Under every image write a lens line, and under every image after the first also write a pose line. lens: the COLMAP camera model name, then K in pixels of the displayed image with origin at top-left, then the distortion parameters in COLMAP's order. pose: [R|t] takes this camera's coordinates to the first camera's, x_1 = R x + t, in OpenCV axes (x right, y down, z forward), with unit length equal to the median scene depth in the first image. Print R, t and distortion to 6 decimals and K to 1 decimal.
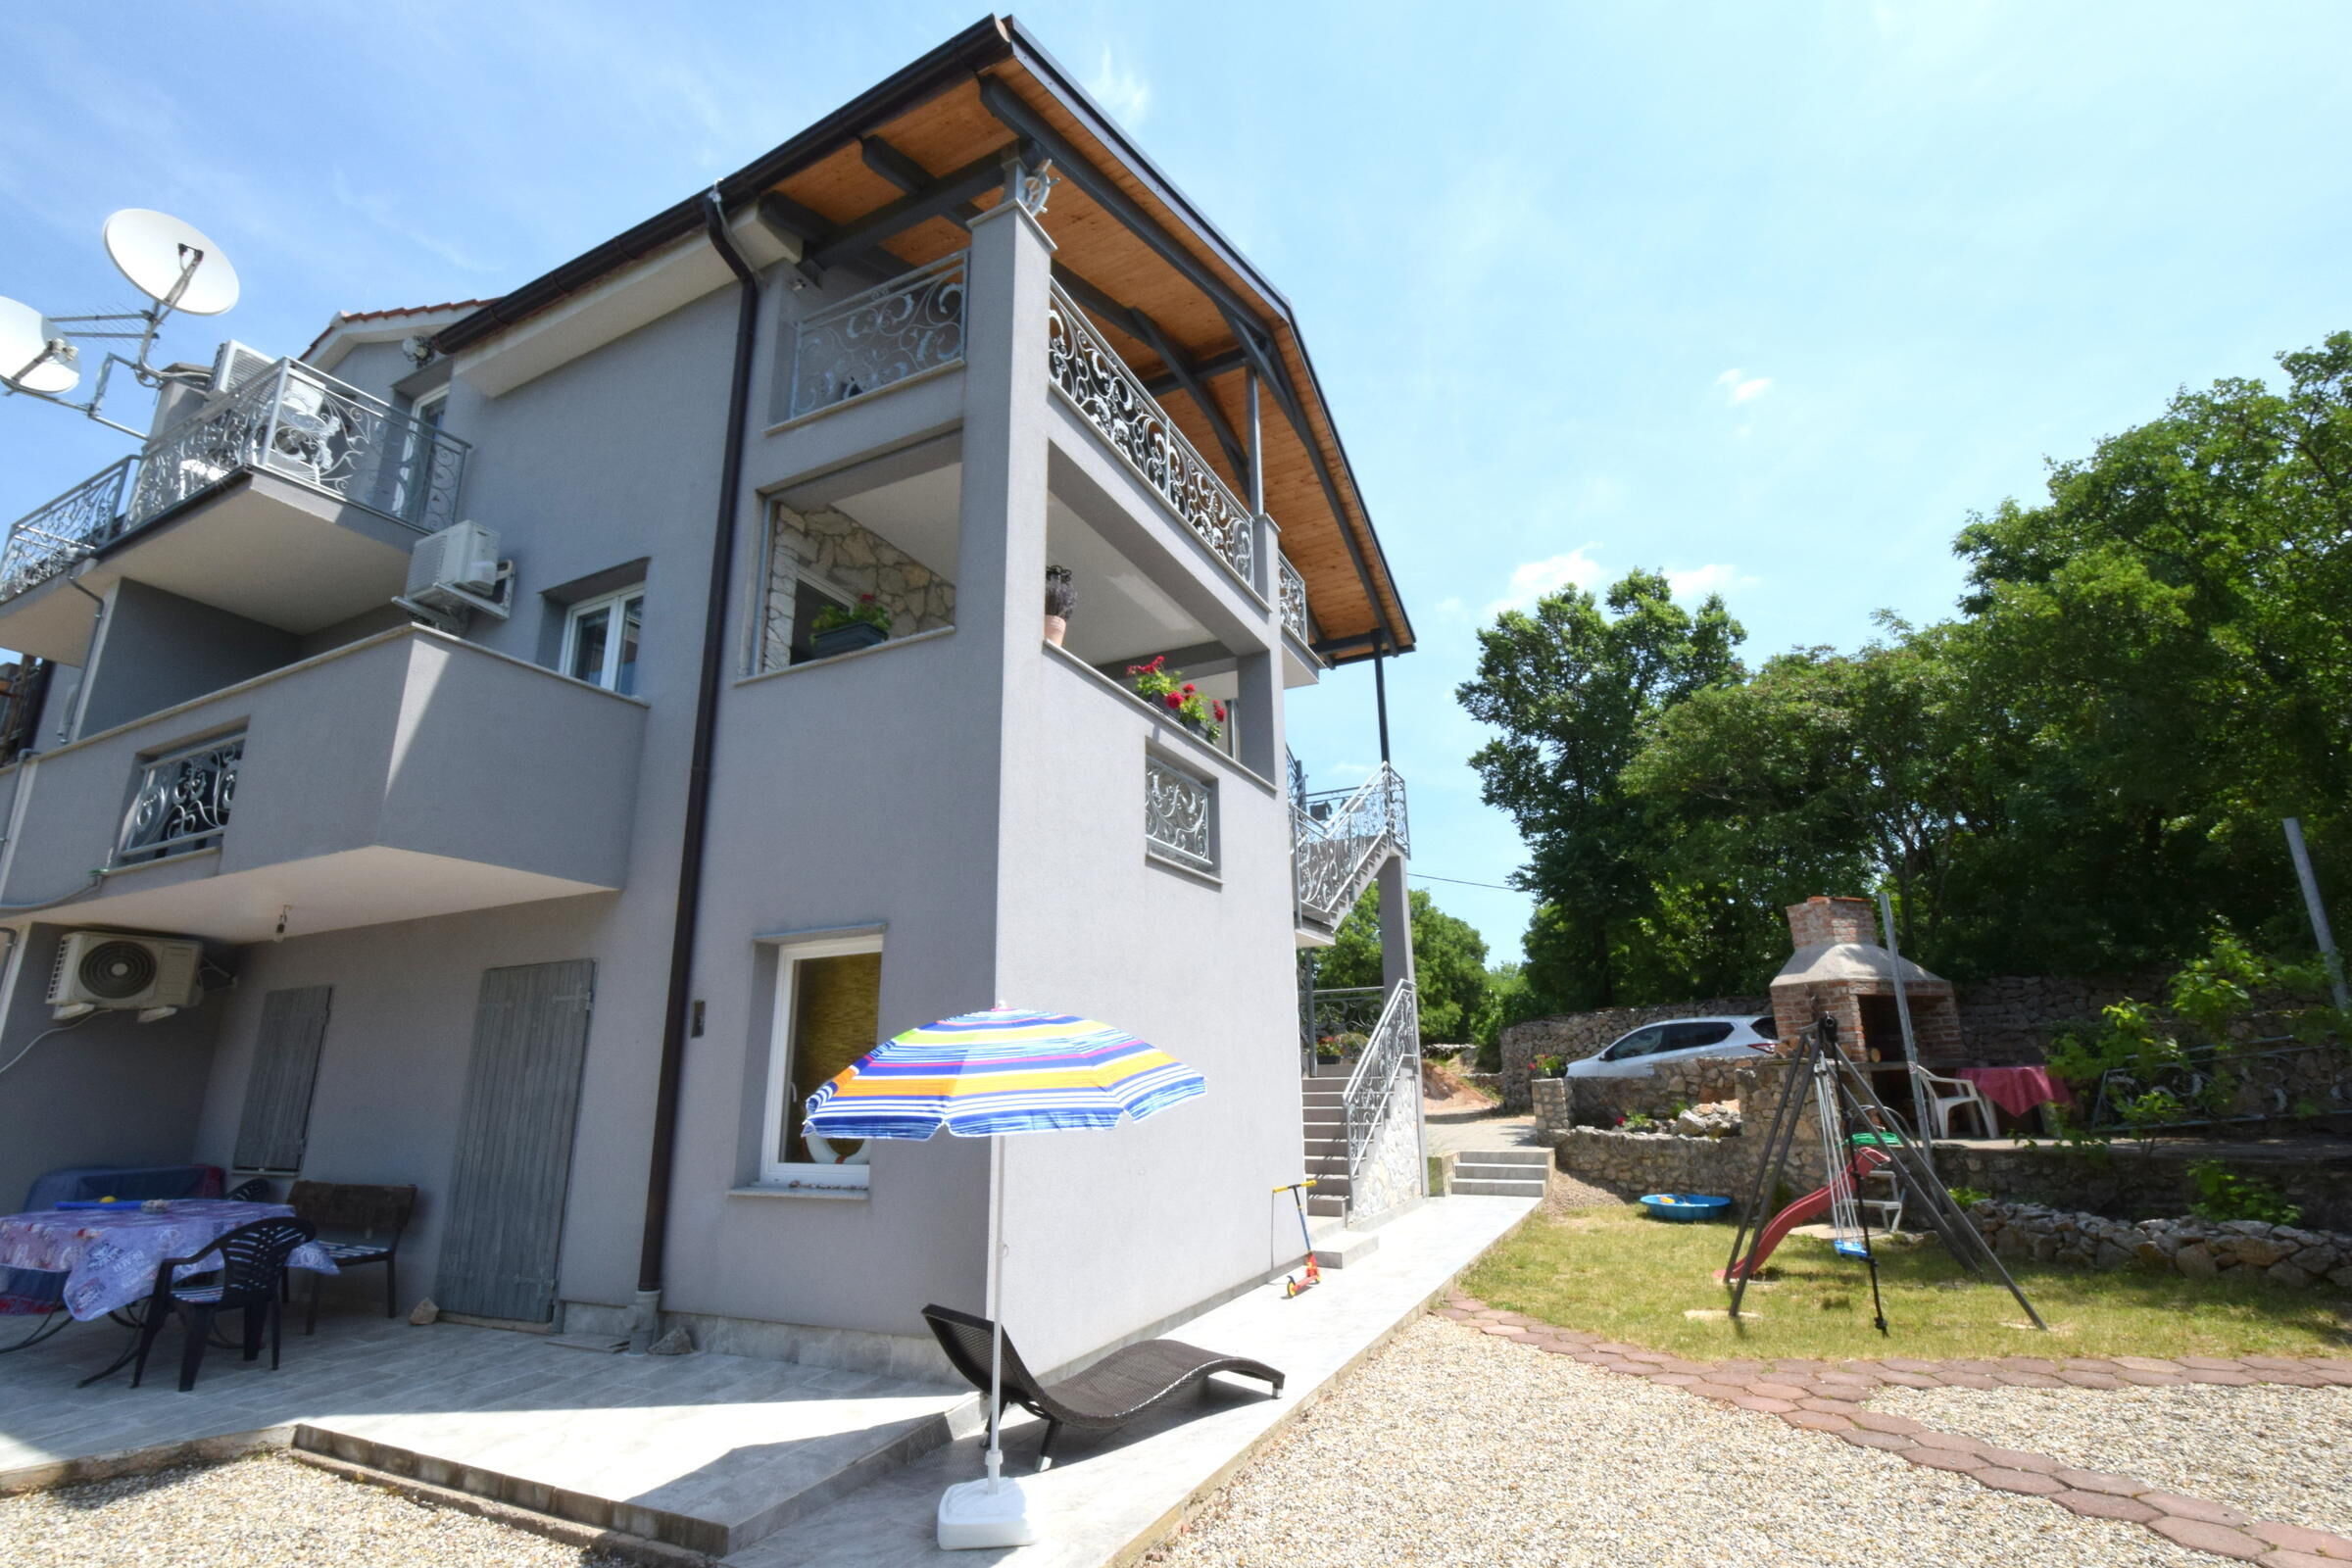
lens RADIAL K [[1049.9, 0, 1186.1], [0, 1049.9, 817.8], [0, 0, 1]] dist [0.008885, -0.007842]
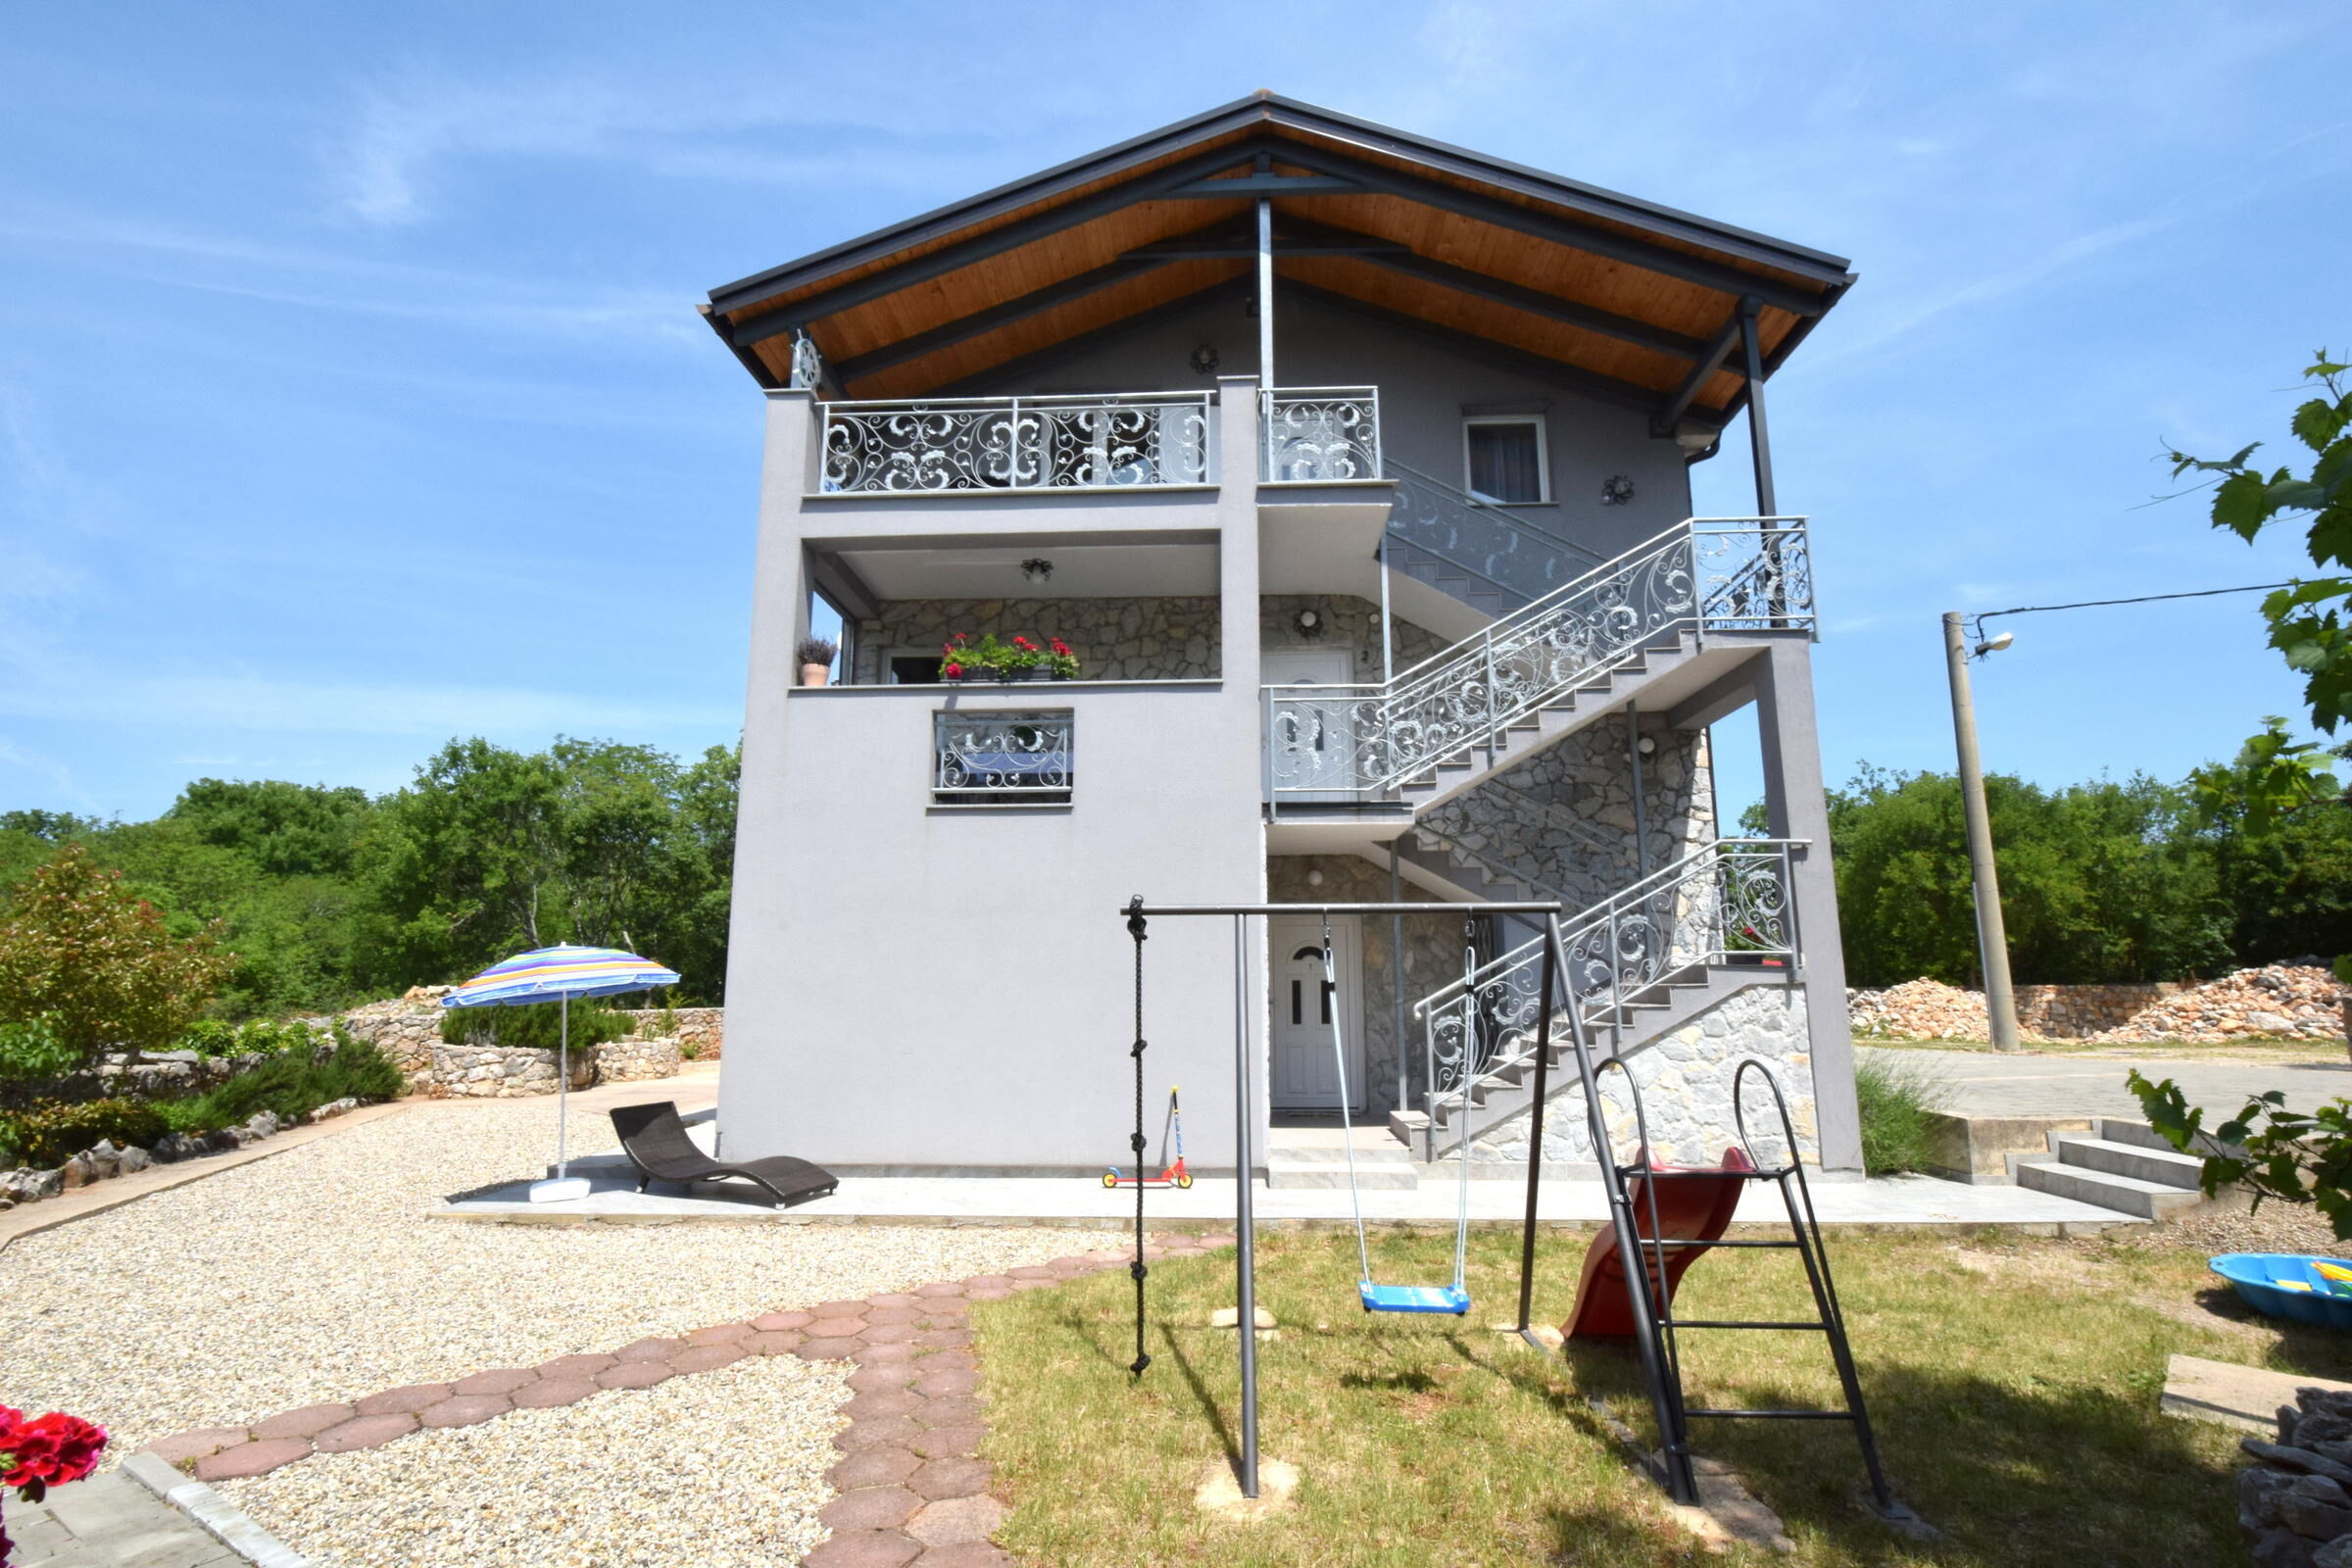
lens RADIAL K [[1043.0, 0, 1182.1], [0, 1043.0, 827.8], [0, 0, 1]] dist [0.001879, 0.000057]
pose [[0.380491, -0.121692, -0.916743, 1.082558], [0.217958, 0.975179, -0.038986, 0.154213], [0.898733, -0.184978, 0.397570, 0.686752]]
